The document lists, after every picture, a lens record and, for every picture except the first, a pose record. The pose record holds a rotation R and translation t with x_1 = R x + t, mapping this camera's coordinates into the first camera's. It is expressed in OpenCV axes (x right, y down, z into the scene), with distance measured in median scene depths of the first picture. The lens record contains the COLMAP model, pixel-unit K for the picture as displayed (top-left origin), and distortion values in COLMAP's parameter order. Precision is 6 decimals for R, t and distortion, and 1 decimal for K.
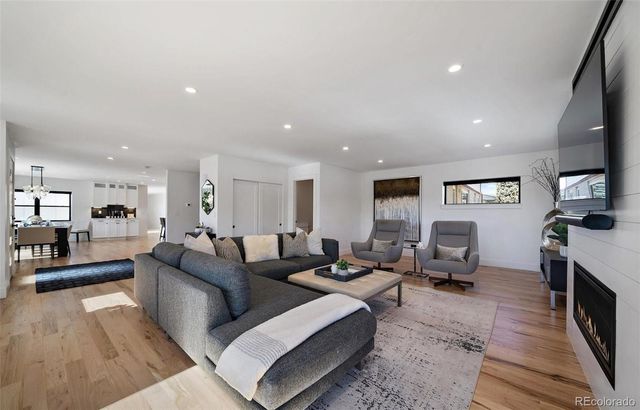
lens RADIAL K [[237.1, 0, 315.9], [0, 237.1, 207.8], [0, 0, 1]] dist [-0.000973, 0.000126]
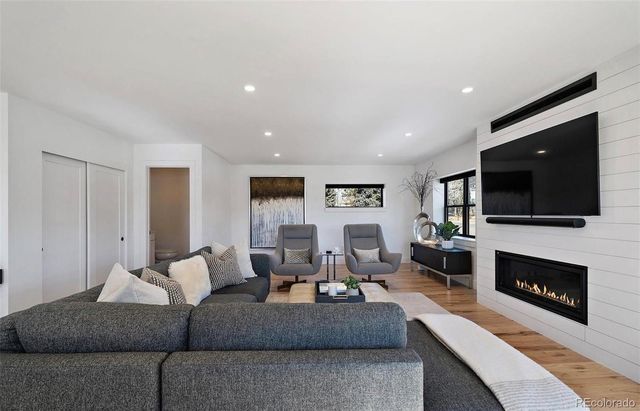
lens RADIAL K [[278.4, 0, 319.7], [0, 278.4, 212.9], [0, 0, 1]] dist [-0.012546, -0.000574]
pose [[0.727610, -0.003885, 0.685980, -0.263557], [-0.007150, 0.999887, 0.013247, -0.006092], [-0.685953, -0.014543, 0.727500, 0.167298]]
